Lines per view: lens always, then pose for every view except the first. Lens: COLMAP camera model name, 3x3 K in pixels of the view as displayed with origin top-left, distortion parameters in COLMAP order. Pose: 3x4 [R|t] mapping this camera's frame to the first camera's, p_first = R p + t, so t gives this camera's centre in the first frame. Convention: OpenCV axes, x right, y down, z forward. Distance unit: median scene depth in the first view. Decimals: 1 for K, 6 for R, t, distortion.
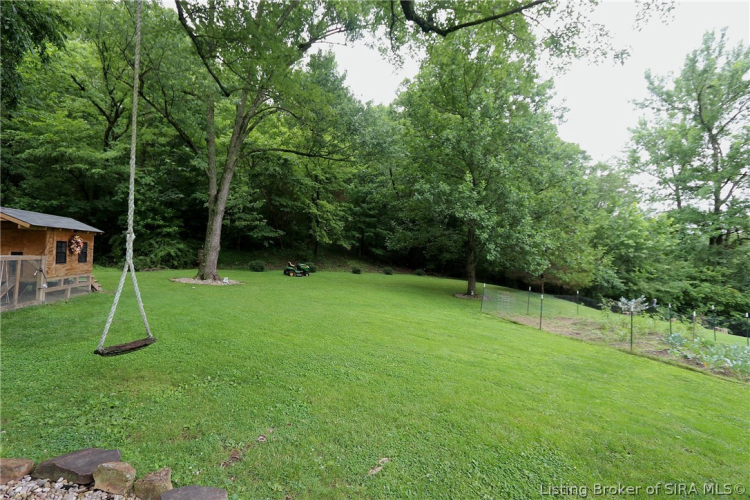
lens RADIAL K [[344.1, 0, 374.9], [0, 344.1, 244.0], [0, 0, 1]] dist [0.000296, 0.000096]
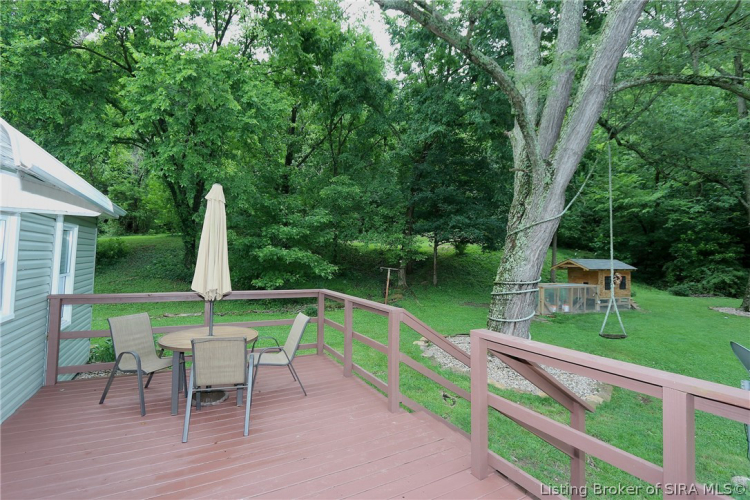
lens RADIAL K [[344.1, 0, 373.6], [0, 344.1, 245.5], [0, 0, 1]] dist [0.000296, 0.000096]
pose [[0.163733, -0.049393, -0.985267, 0.510679], [0.006778, 0.998779, -0.048944, -0.076215], [0.986481, 0.001336, 0.163868, -0.363812]]
